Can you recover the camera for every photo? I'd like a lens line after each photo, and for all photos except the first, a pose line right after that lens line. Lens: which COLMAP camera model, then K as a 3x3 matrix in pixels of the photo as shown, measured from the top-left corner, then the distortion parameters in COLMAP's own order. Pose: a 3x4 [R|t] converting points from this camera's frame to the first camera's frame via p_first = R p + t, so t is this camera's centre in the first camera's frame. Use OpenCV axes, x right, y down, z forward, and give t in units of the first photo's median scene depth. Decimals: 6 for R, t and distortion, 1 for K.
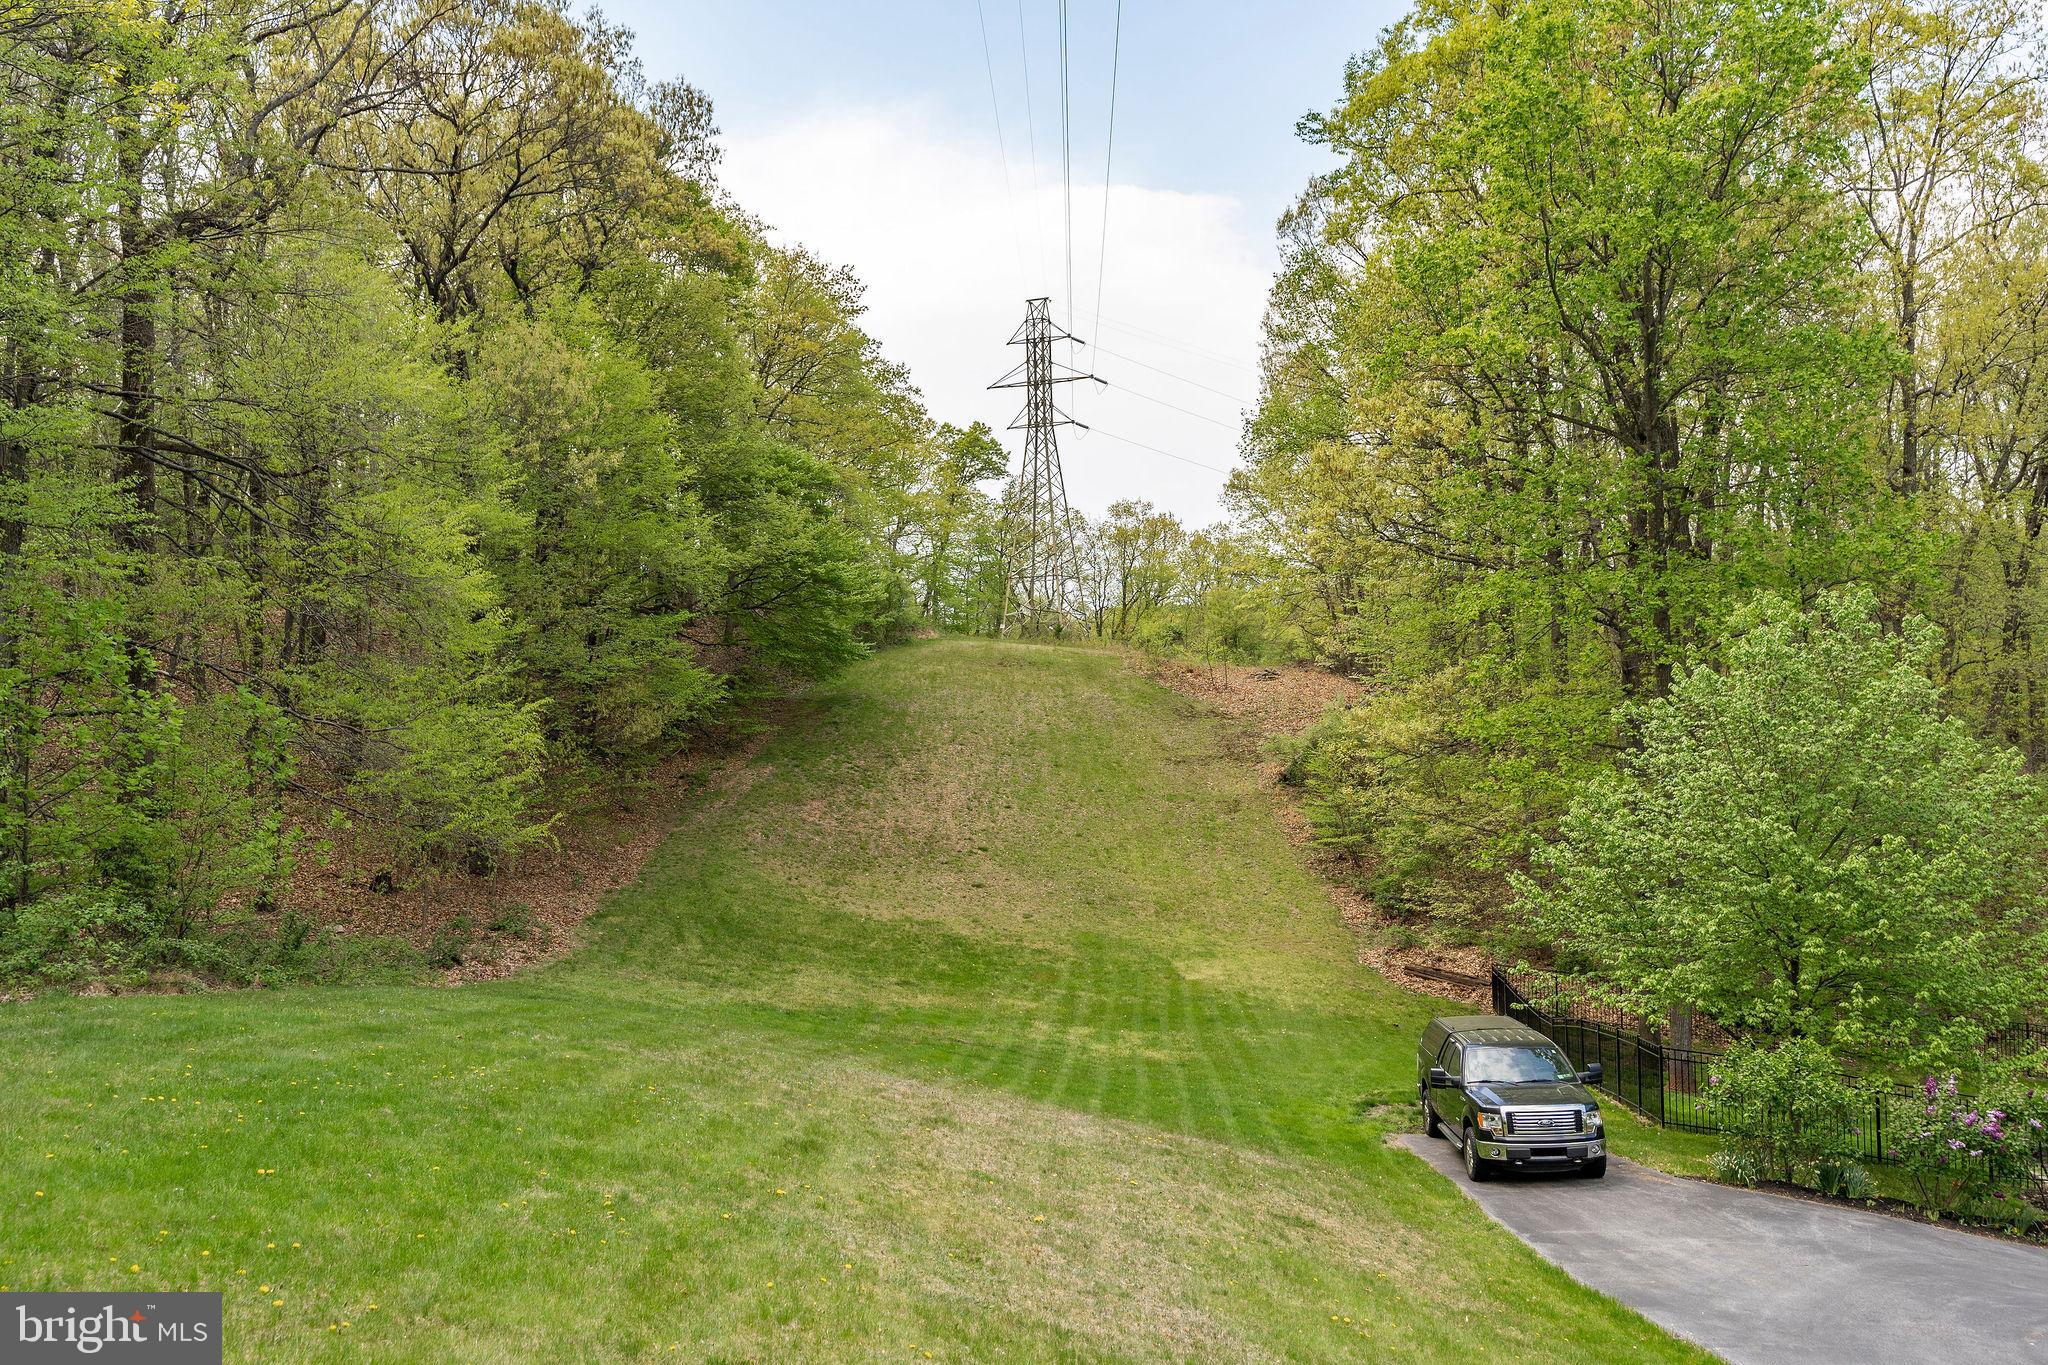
lens RADIAL K [[1766.3, 0, 1024.0], [0, 1766.3, 682.5], [0, 0, 1]] dist [0.000391, 0.004288]
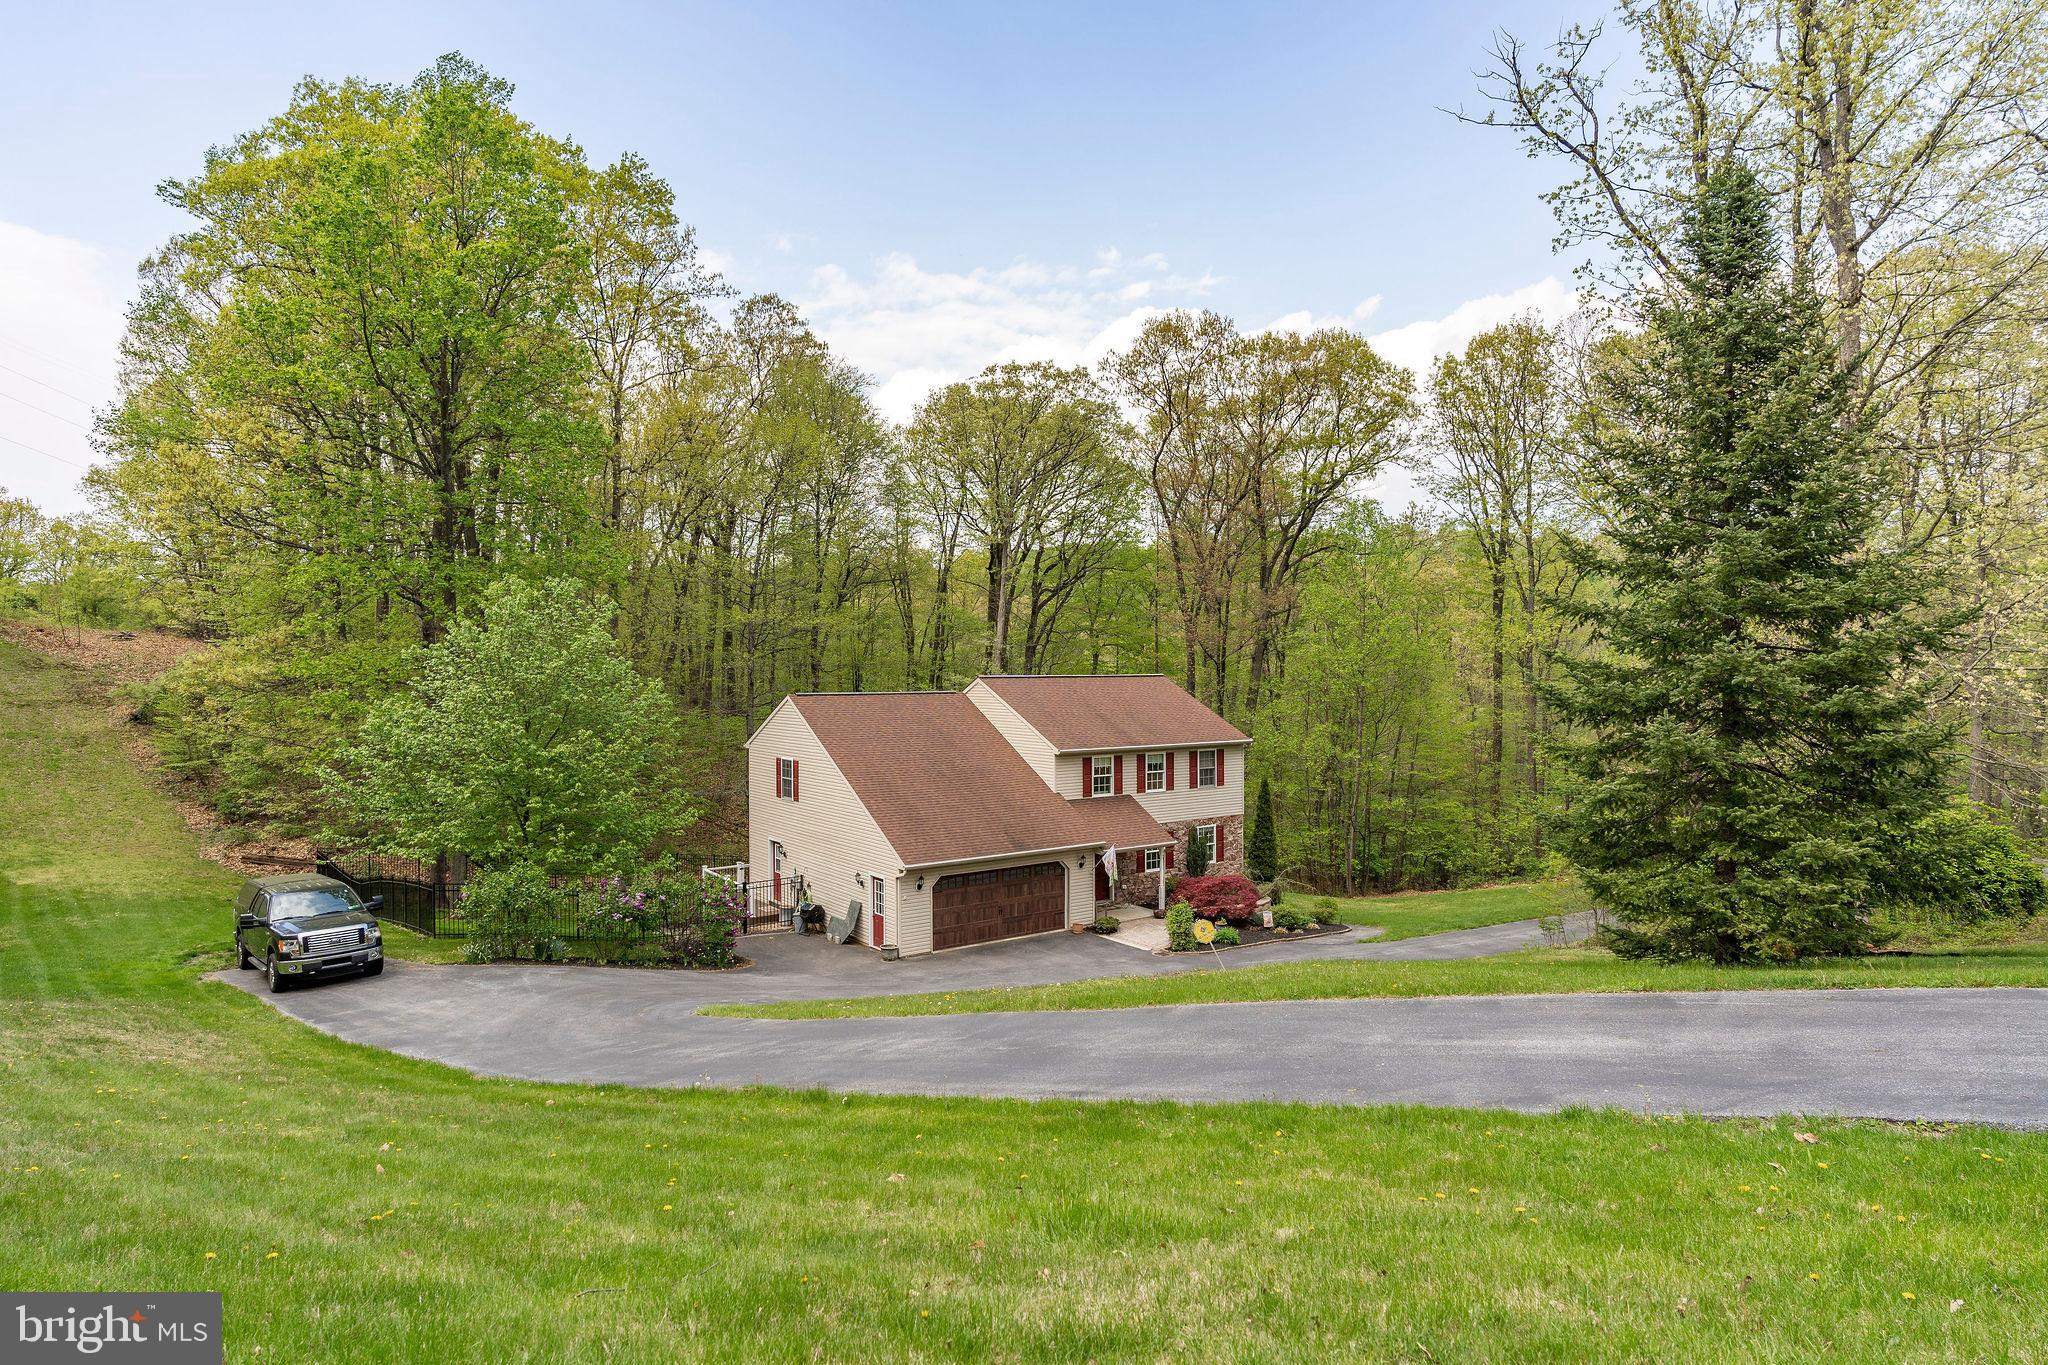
lens RADIAL K [[1153.8, 0, 1028.2], [0, 1153.8, 676.9], [0, 0, 1]] dist [-0.003195, 0.004492]
pose [[0.701327, 0.016040, 0.712659, 0.015977], [-0.023216, 0.999730, 0.000345, 0.016455], [-0.712461, -0.016787, 0.701511, -0.009931]]
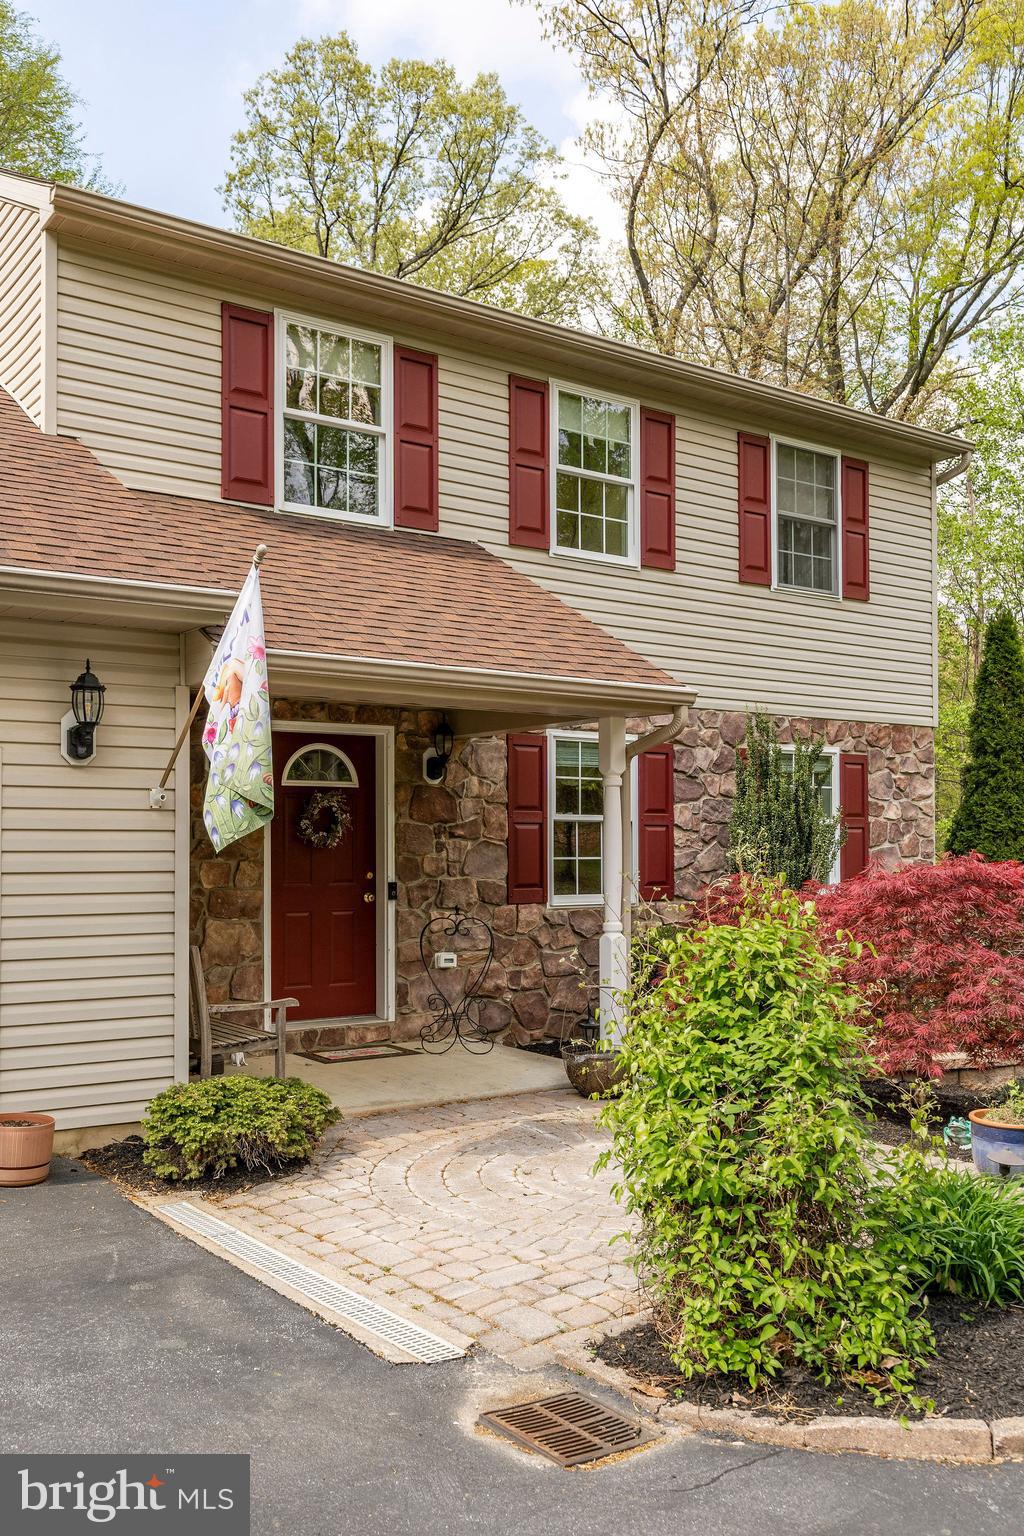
lens RADIAL K [[1324.7, 0, 464.8], [0, 1324.7, 838.4], [0, 0, 1]] dist [0.000391, 0.004288]
pose [[0.722782, 0.031375, 0.690363, 0.516151], [-0.025000, 0.999502, -0.019250, 0.150858], [-0.690623, -0.003345, 0.723207, 0.368267]]
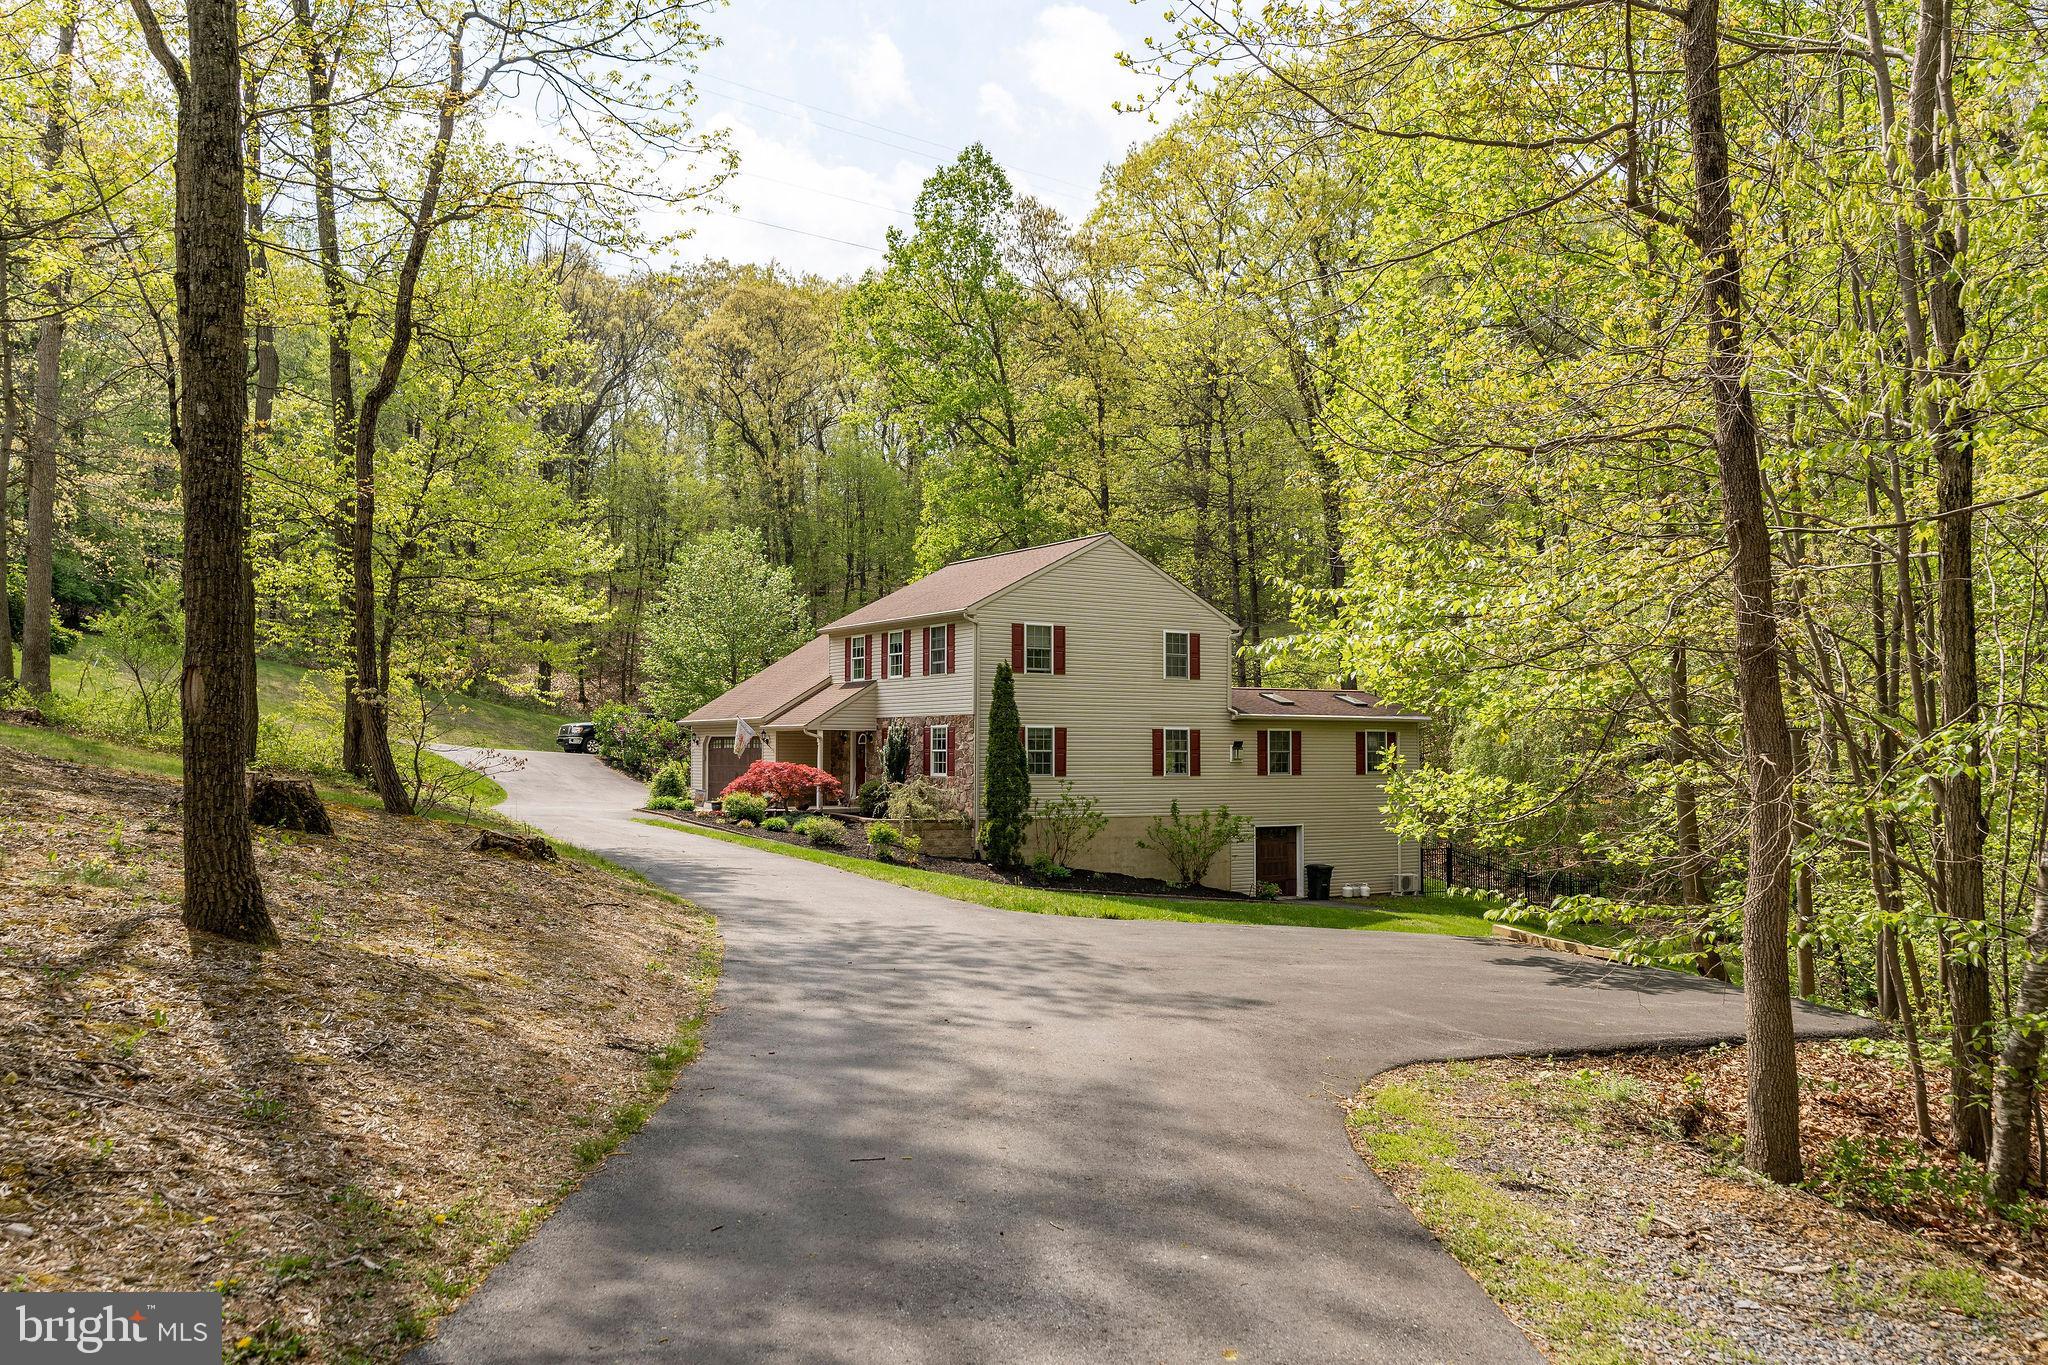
lens RADIAL K [[1627.0, 0, 1024.0], [0, 1627.0, 682.5], [0, 0, 1]] dist [-0.004343, 0.000229]
pose [[0.671372, -0.004561, -0.741107, 1.467215], [-0.011782, 0.999789, -0.016826, 0.117071], [0.741027, 0.020028, 0.671176, -0.086756]]
